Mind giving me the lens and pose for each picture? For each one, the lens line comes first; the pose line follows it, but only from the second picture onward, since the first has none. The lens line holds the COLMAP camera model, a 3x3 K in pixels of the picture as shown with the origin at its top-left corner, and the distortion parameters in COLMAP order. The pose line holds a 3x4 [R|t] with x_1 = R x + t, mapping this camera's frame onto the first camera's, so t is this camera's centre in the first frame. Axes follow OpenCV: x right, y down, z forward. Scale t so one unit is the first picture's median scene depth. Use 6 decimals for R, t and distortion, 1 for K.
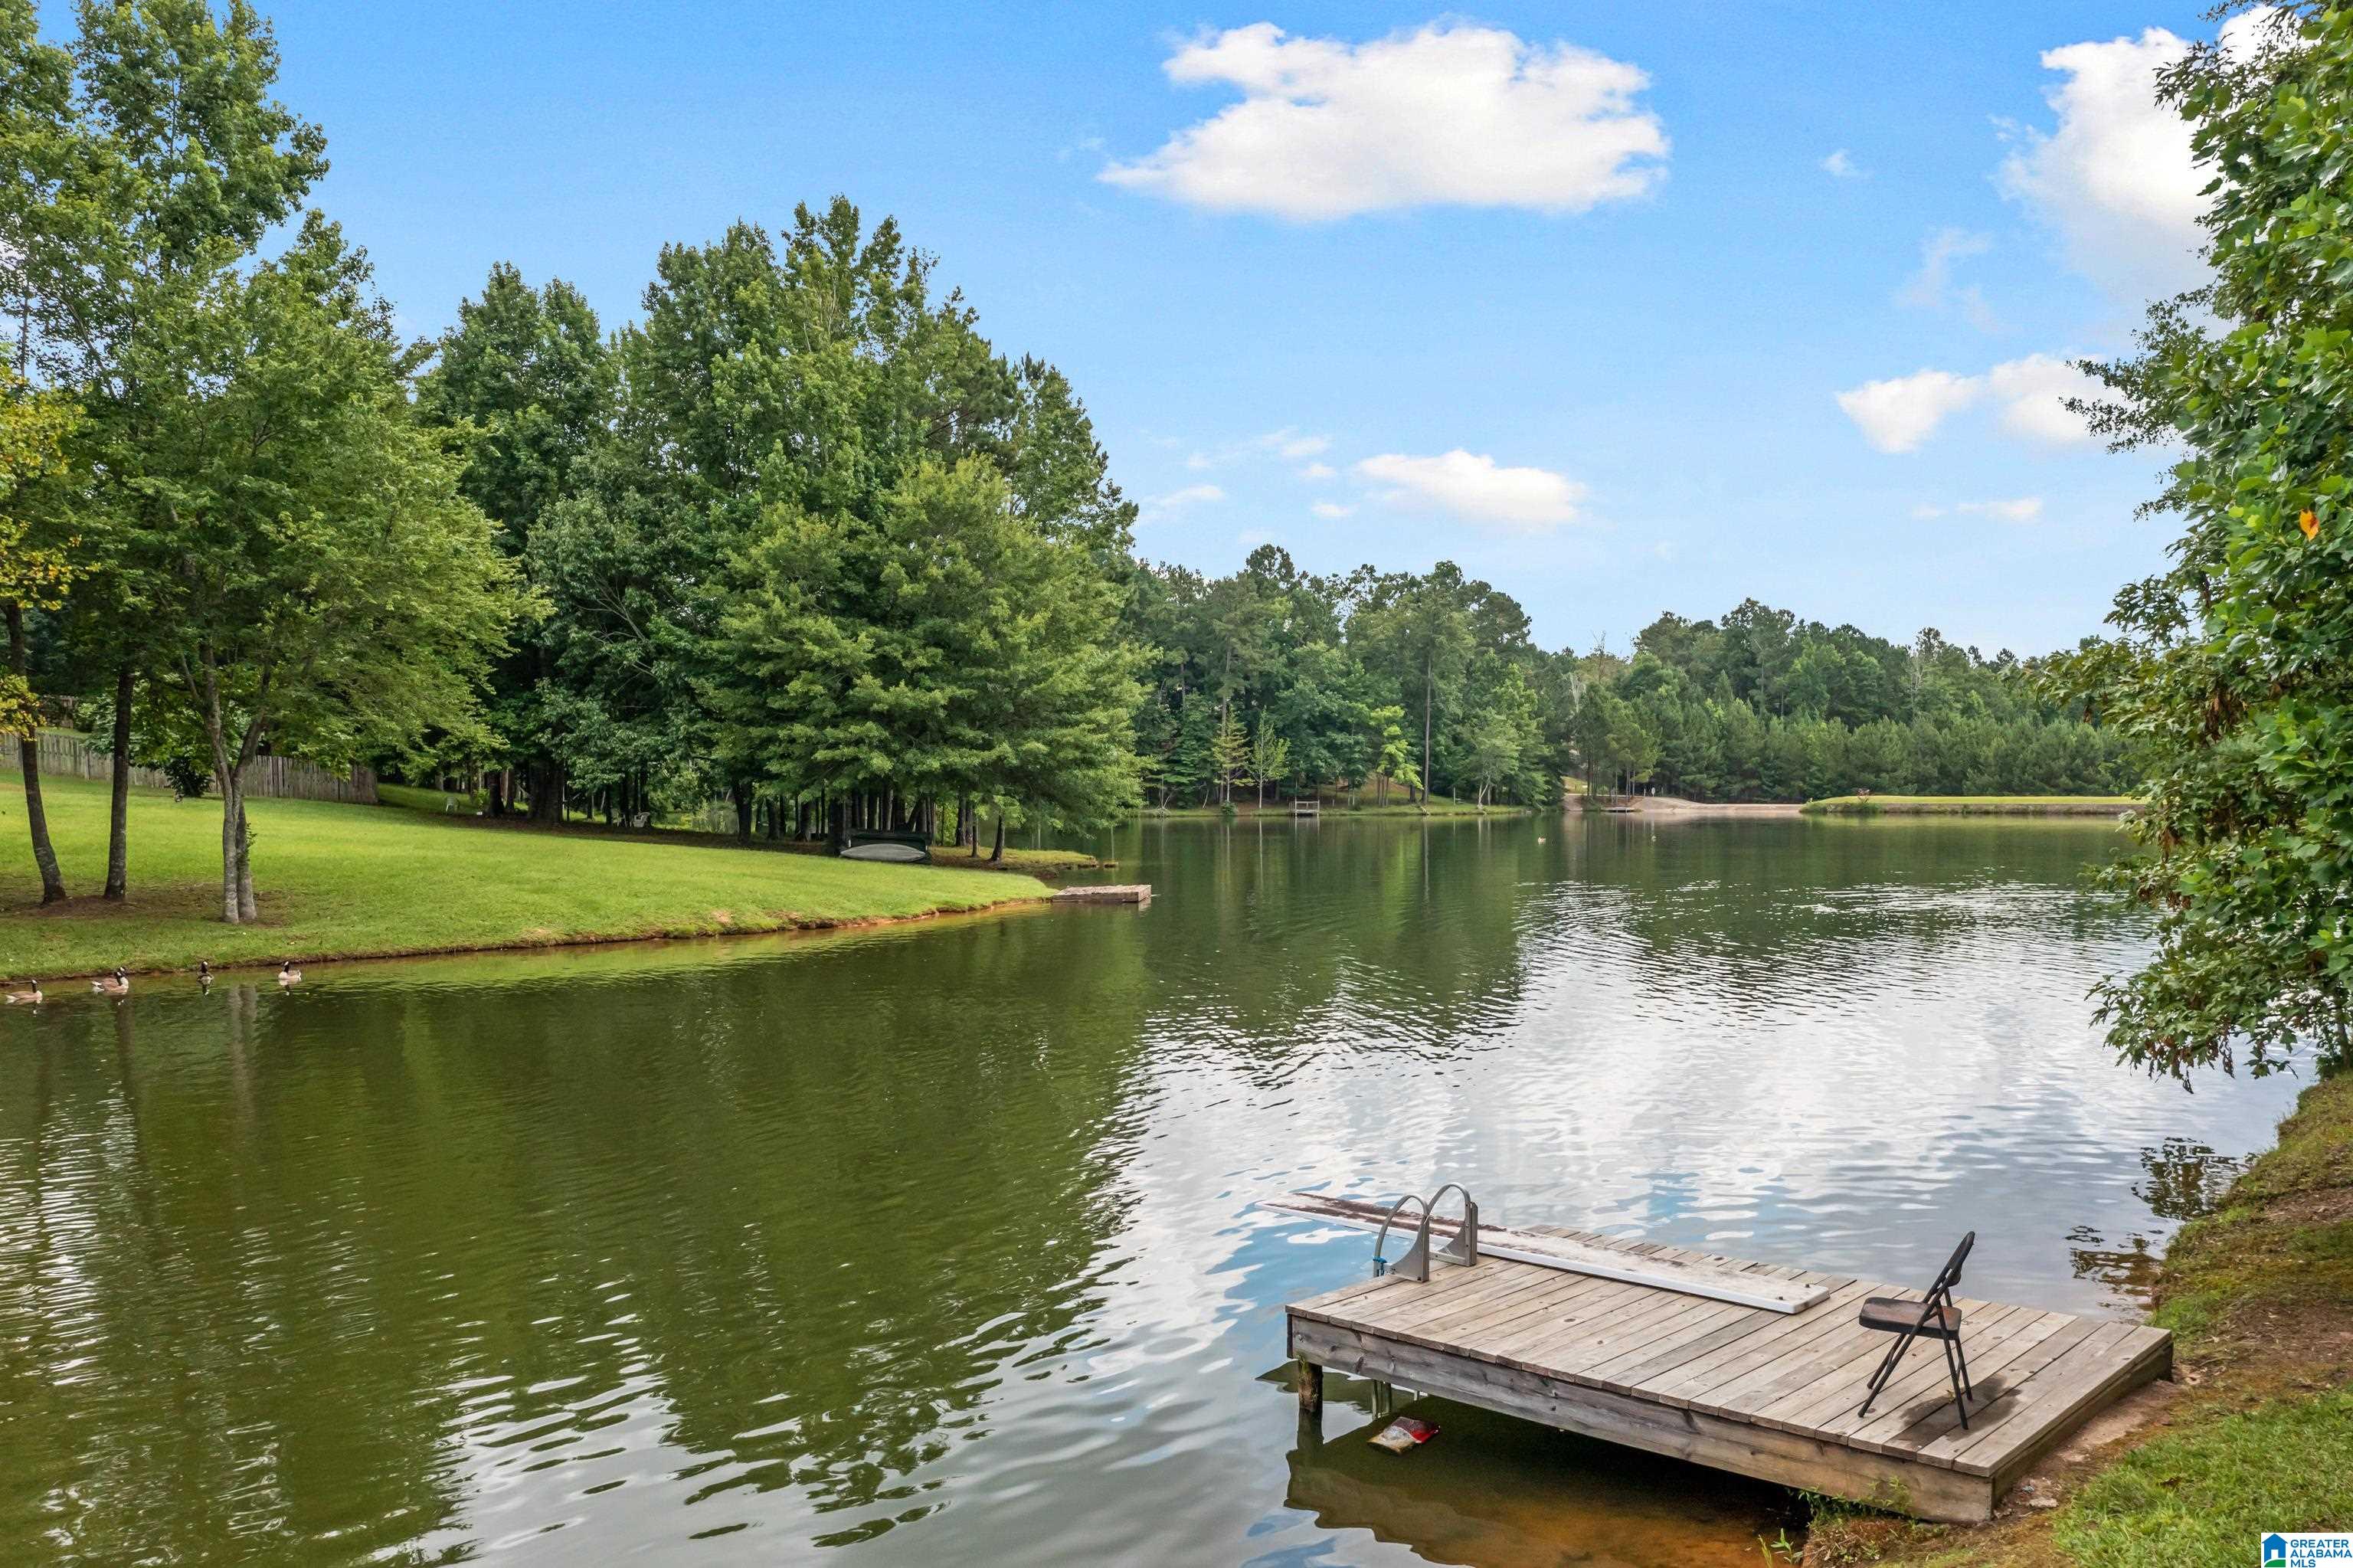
lens RADIAL K [[1904.5, 0, 1174.7], [0, 1904.5, 910.7], [0, 0, 1]] dist [-0.009381, 0.000507]
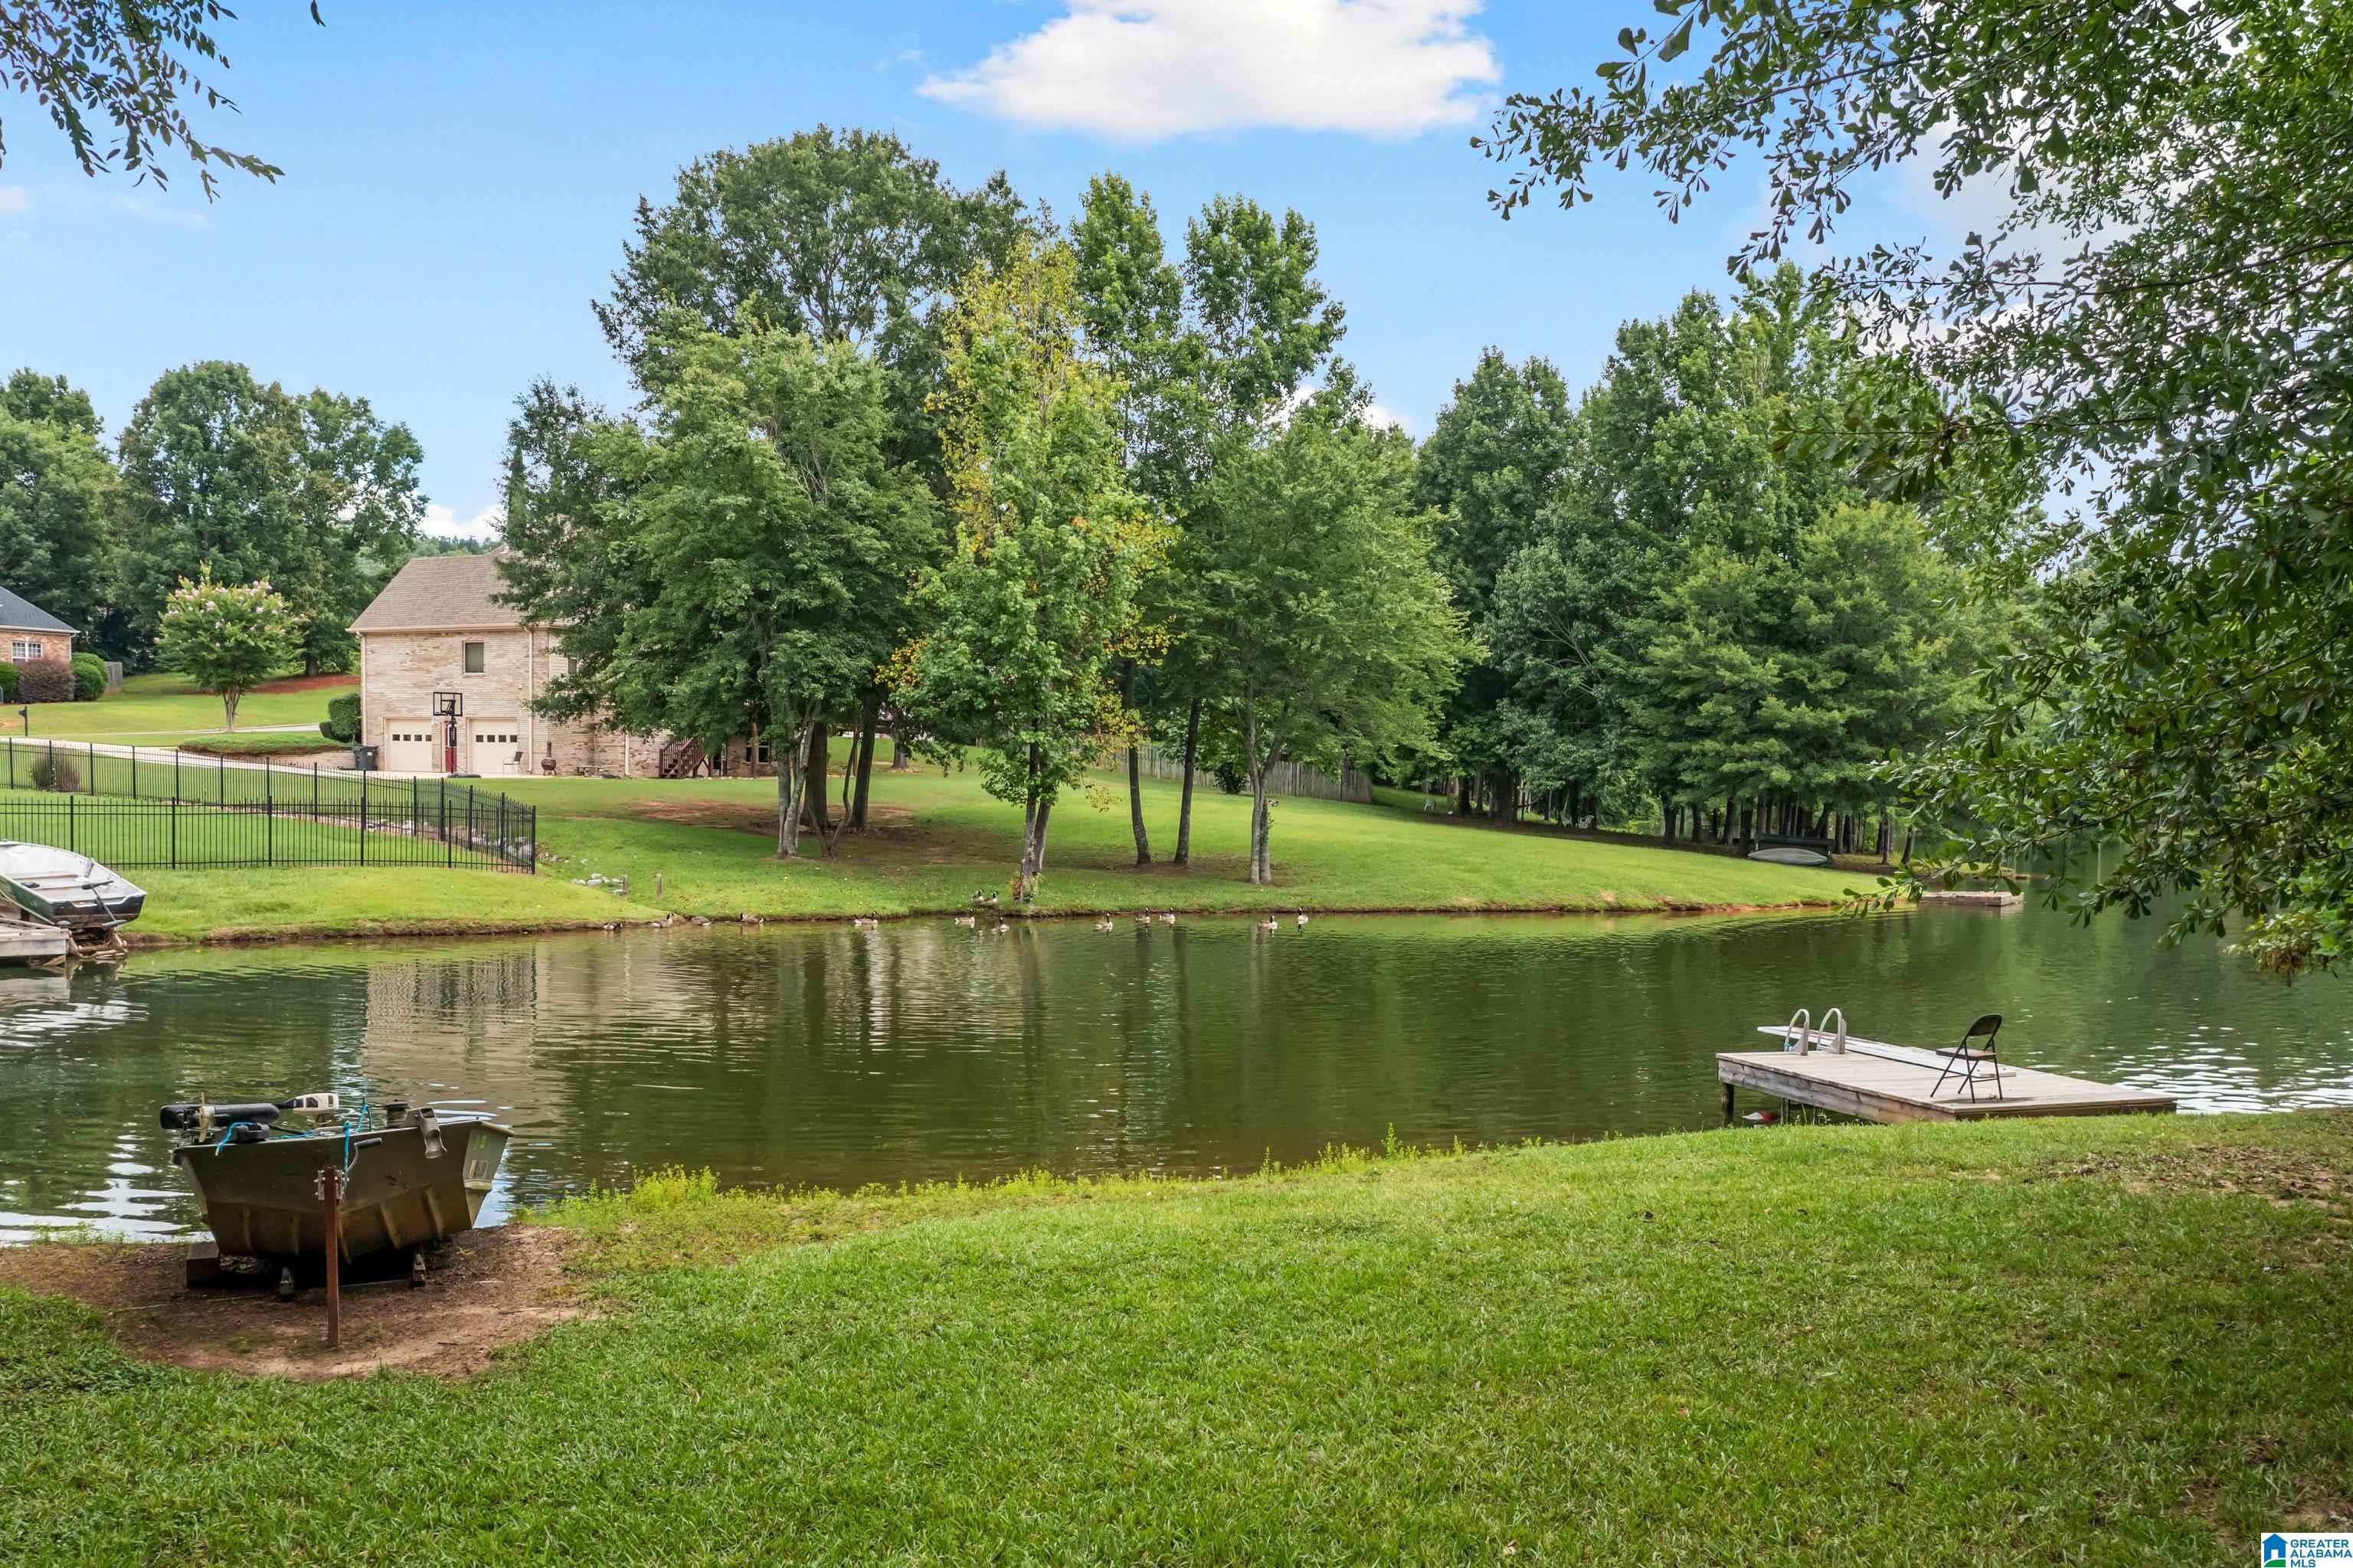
lens RADIAL K [[1904.5, 0, 1174.7], [0, 1904.5, 910.7], [0, 0, 1]] dist [-0.009381, 0.000507]
pose [[0.874339, 0.048253, -0.482910, 0.076834], [-0.050276, 0.998697, 0.008764, 0.010256], [0.482704, 0.016616, 0.875626, -0.150748]]
